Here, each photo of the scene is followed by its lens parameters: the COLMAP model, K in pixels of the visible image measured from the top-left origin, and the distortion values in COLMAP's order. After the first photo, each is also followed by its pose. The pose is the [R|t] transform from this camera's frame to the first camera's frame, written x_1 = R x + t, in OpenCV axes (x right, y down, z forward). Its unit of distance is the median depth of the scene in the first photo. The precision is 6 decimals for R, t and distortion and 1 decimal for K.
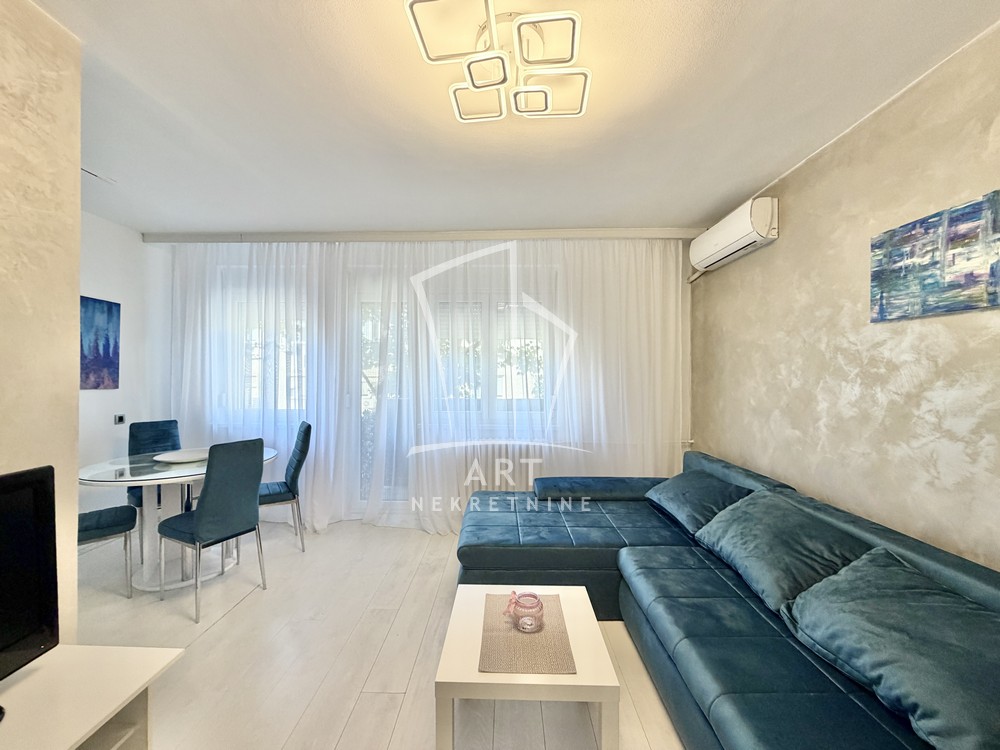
lens RADIAL K [[398.8, 0, 496.2], [0, 398.8, 377.0], [0, 0, 1]] dist [-0.000661, 0.000438]
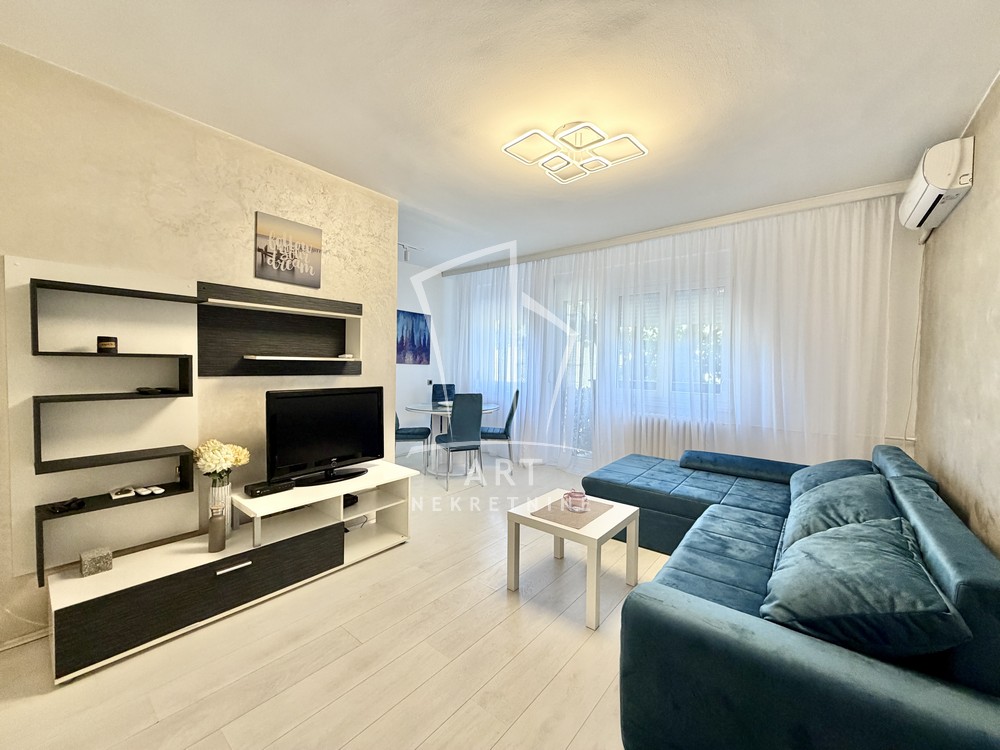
lens RADIAL K [[398.8, 0, 496.2], [0, 398.8, 377.0], [0, 0, 1]] dist [-0.000661, 0.000438]
pose [[0.788740, 0.032151, -0.613886, 0.443456], [-0.017080, 0.999392, 0.030397, 0.033327], [0.614490, -0.013490, 0.788809, -0.241709]]
